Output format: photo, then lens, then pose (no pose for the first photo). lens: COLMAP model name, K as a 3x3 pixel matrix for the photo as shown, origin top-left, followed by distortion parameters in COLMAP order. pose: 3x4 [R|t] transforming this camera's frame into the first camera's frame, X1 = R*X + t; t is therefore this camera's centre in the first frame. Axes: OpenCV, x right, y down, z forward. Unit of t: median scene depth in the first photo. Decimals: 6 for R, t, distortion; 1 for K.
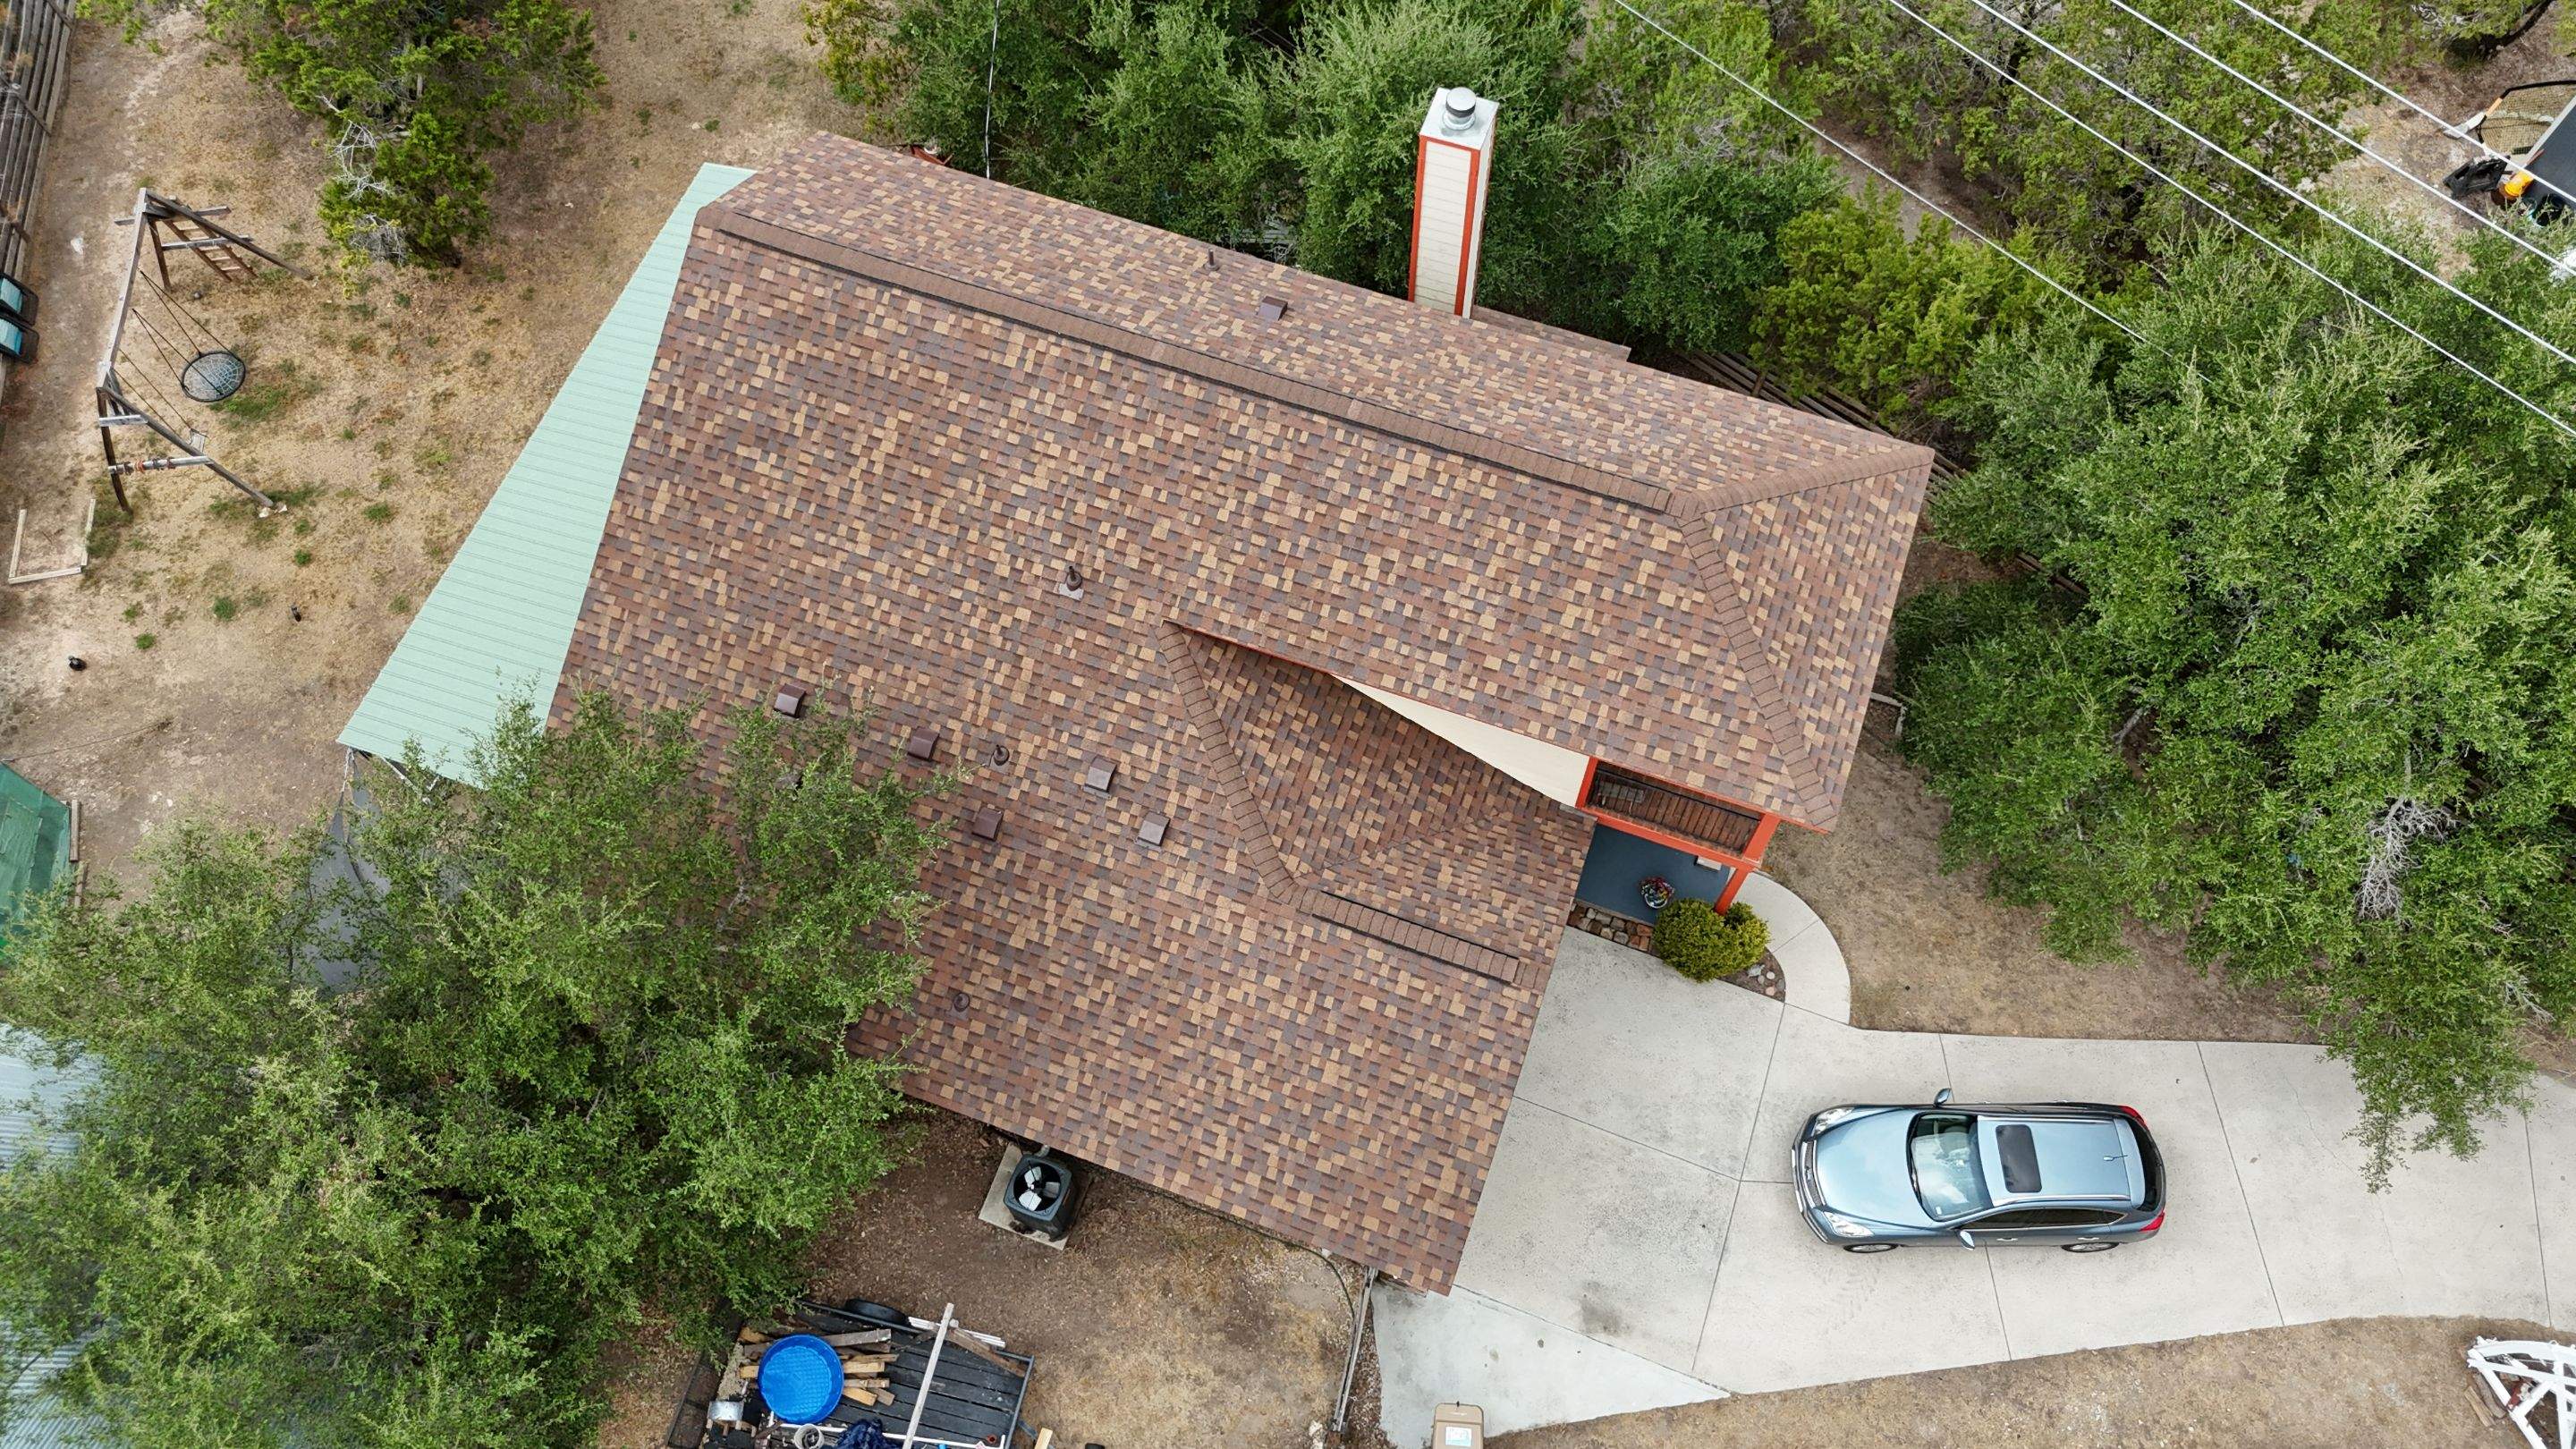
lens RADIAL K [[1874.1, 0, 1298.4], [0, 1874.1, 713.4], [0, 0, 1]] dist [0.199618, -0.640316]
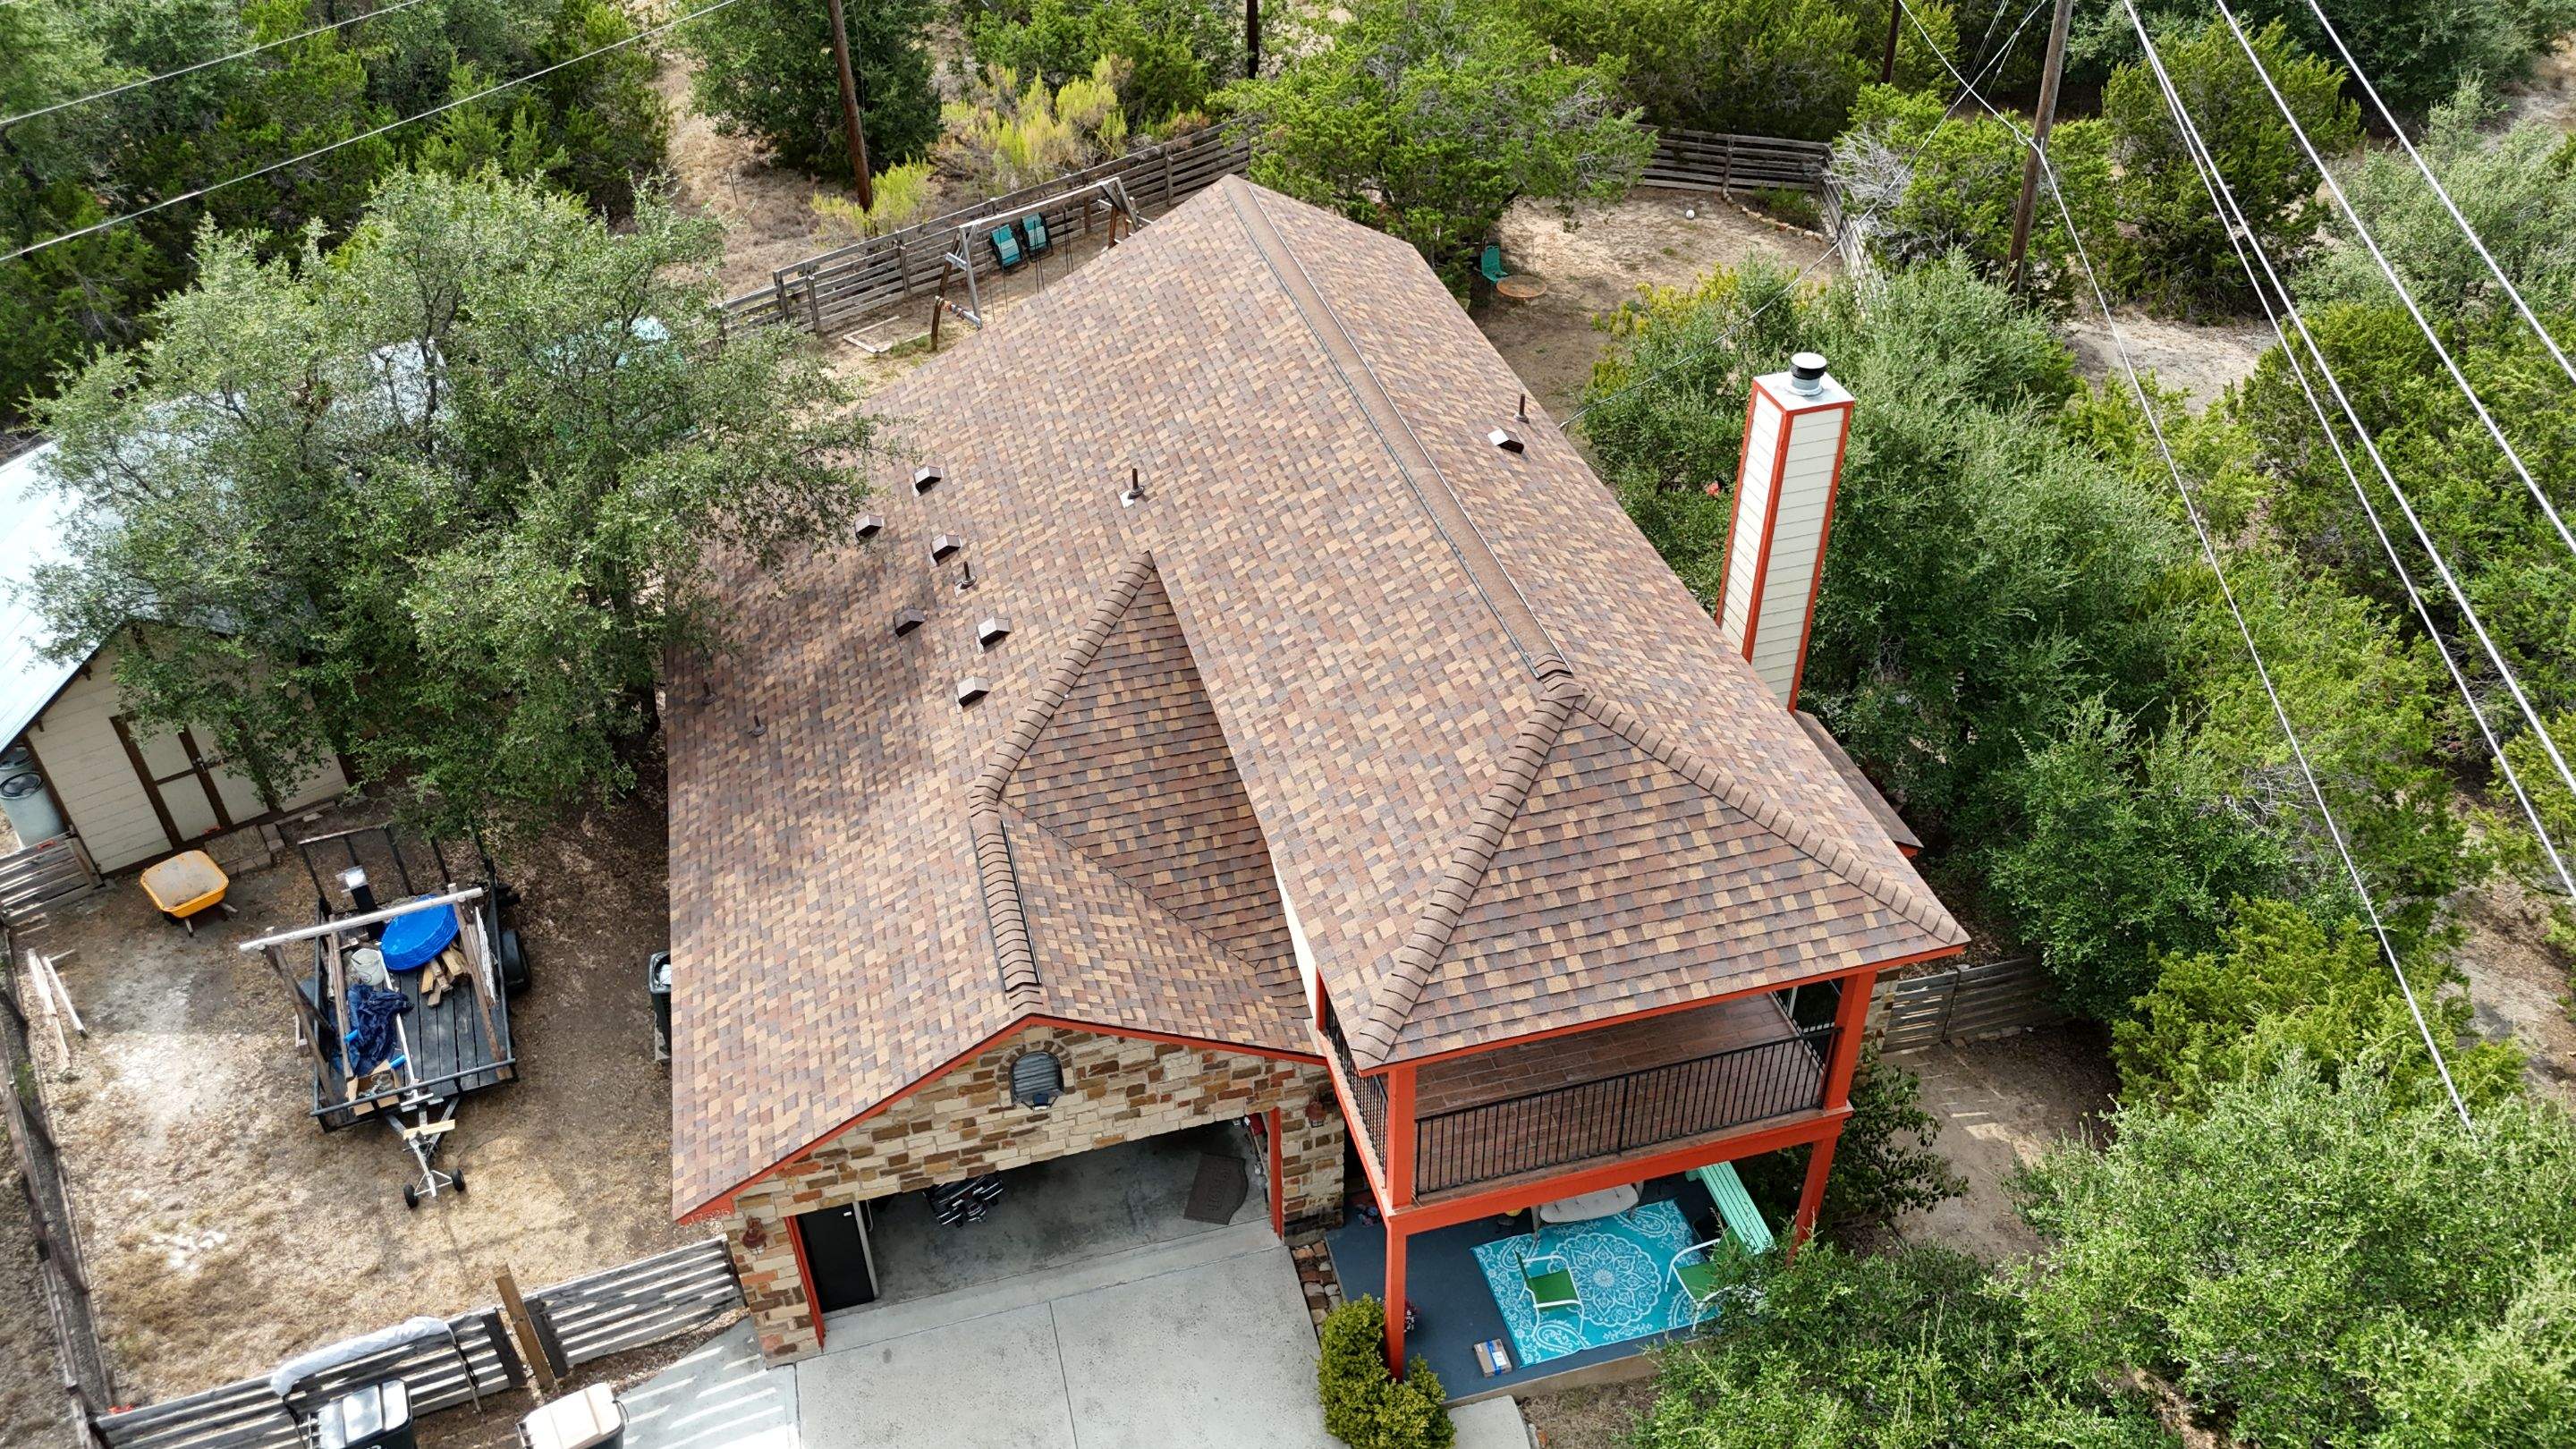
lens RADIAL K [[1882.5, 0, 1292.4], [0, 1882.5, 721.3], [0, 0, 1]] dist [0.188496, -0.541452]
pose [[0.577867, 0.495269, -0.648674, 0.625284], [-0.732554, 0.665140, -0.144751, 0.091380], [0.359768, 0.558836, 0.747174, 0.366638]]
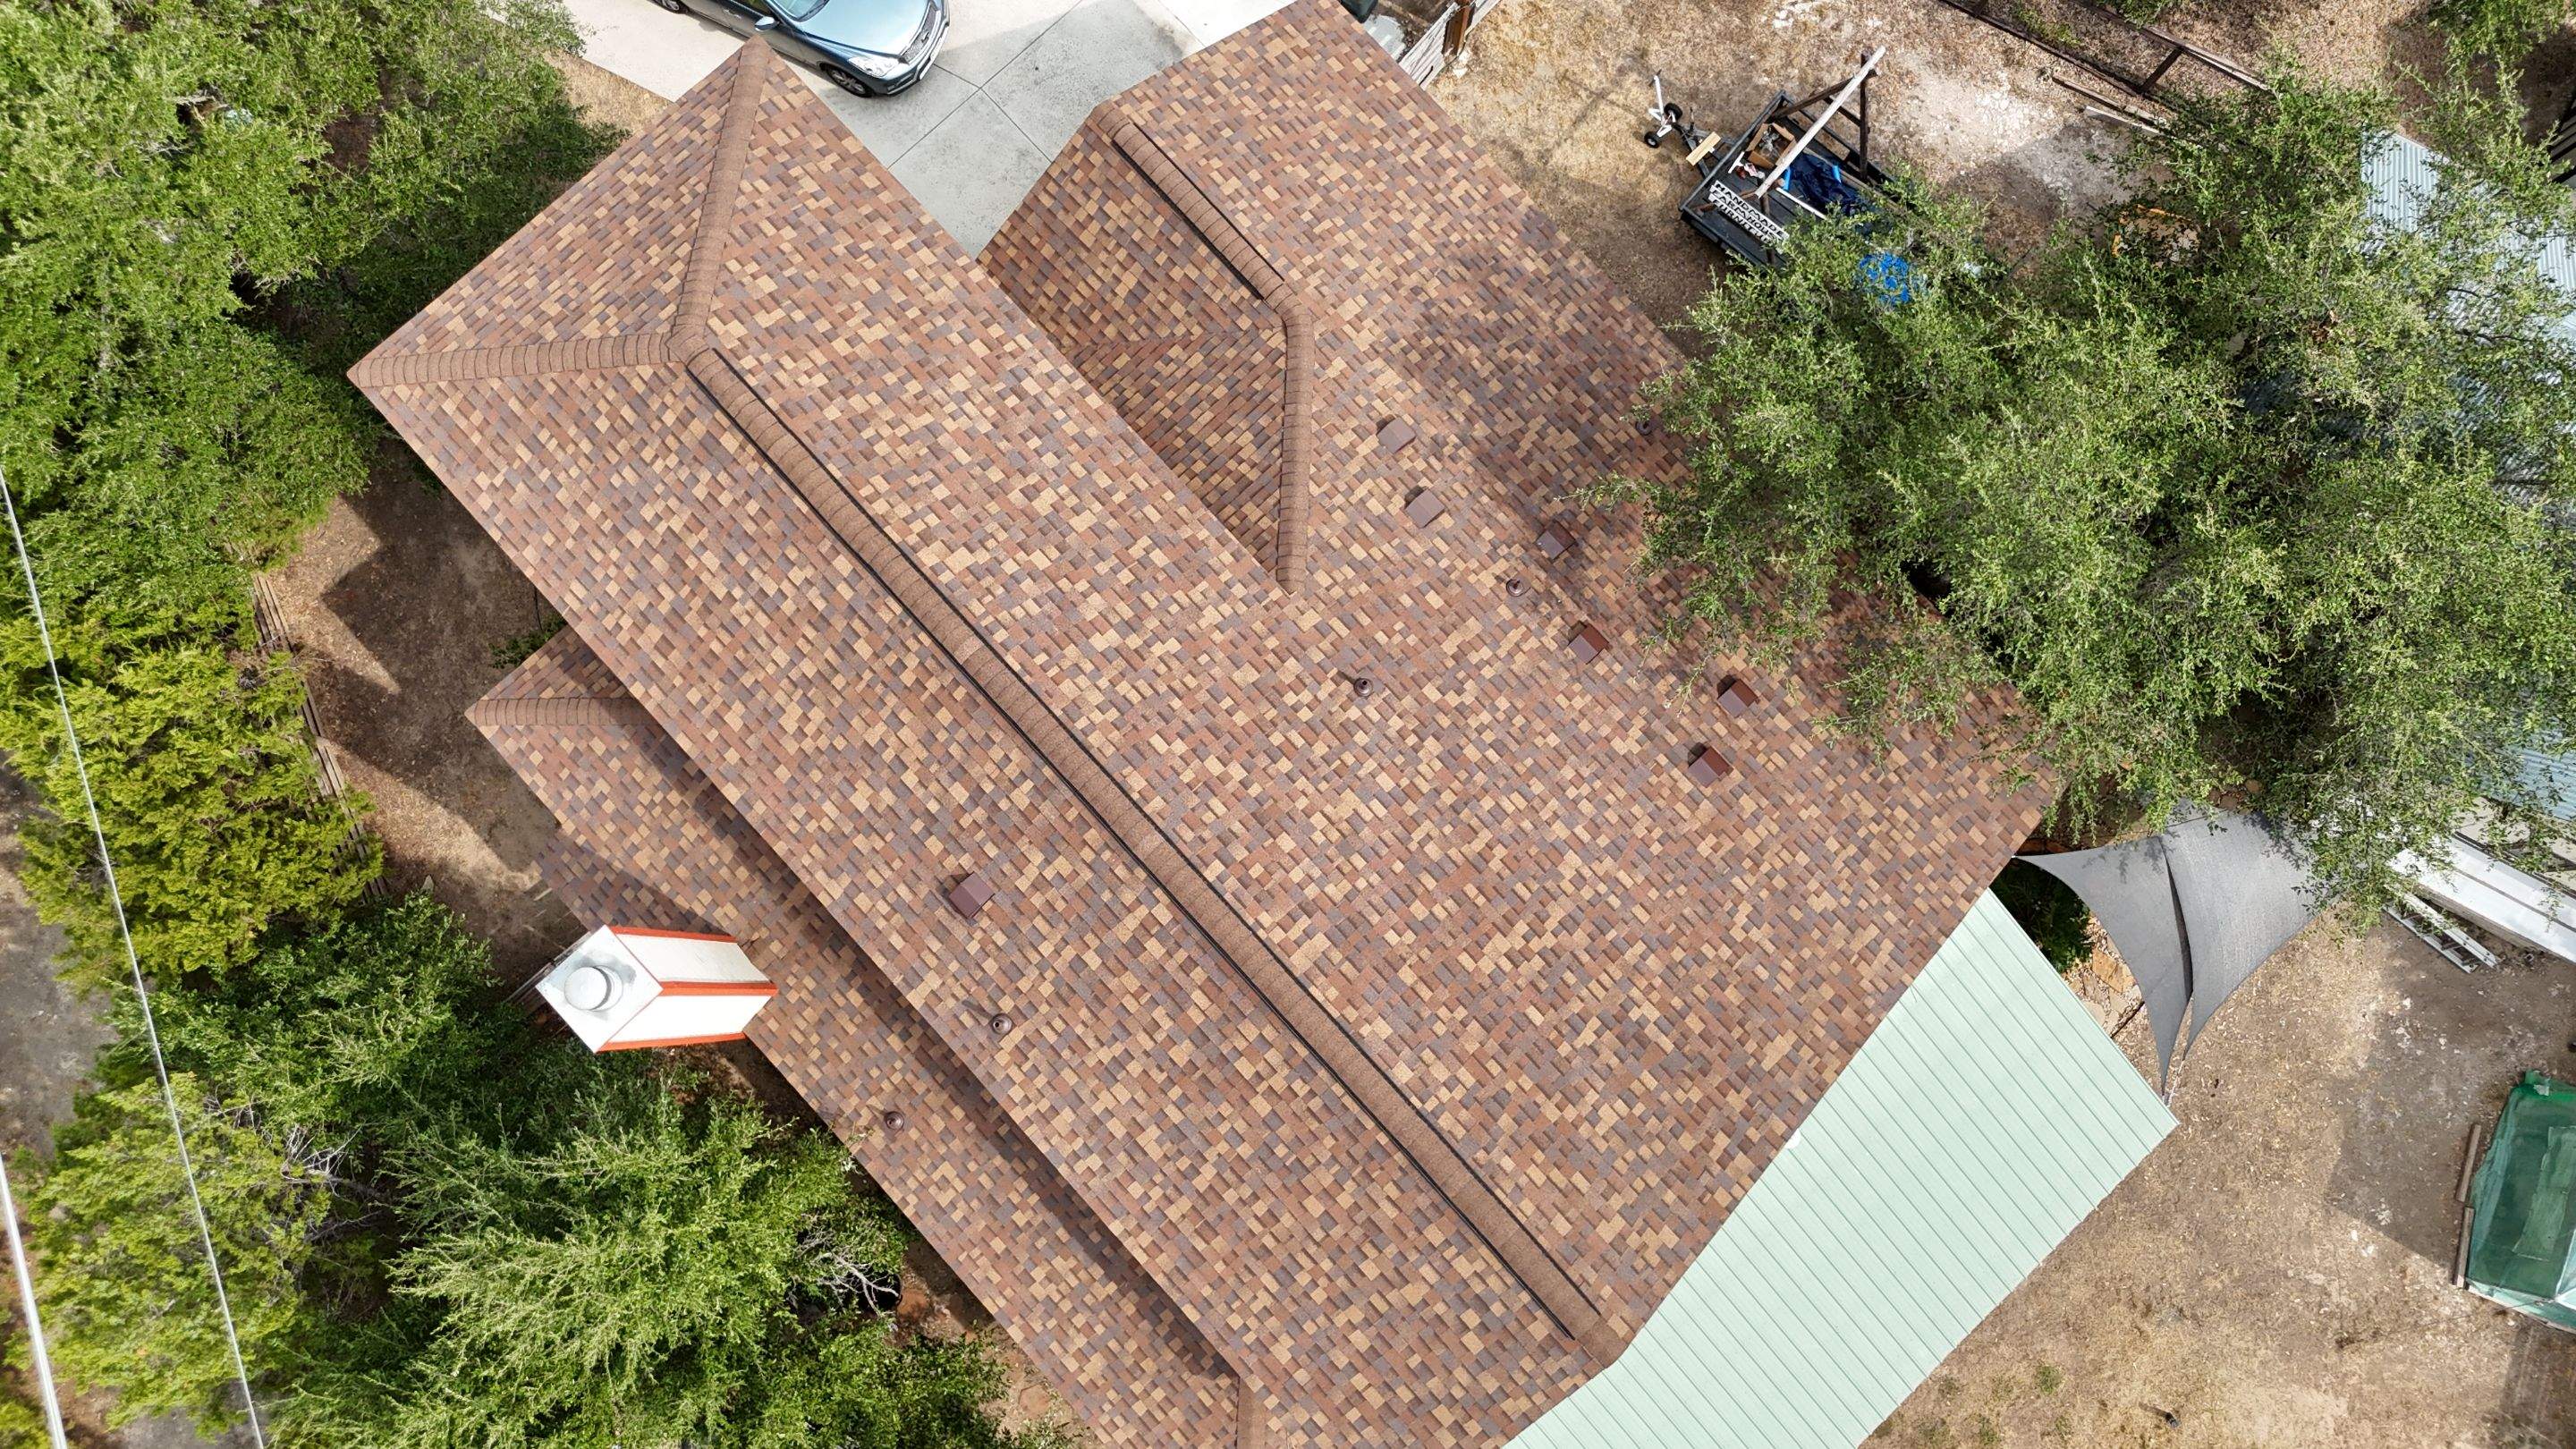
lens RADIAL K [[1902.0, 0, 1290.6], [0, 1902.0, 725.6], [0, 0, 1]] dist [0.157861, -0.328353]
pose [[-0.890086, -0.449969, 0.072627, -0.160125], [0.413942, -0.731333, 0.542037, -0.553992], [-0.190785, 0.512523, 0.837210, 0.315455]]
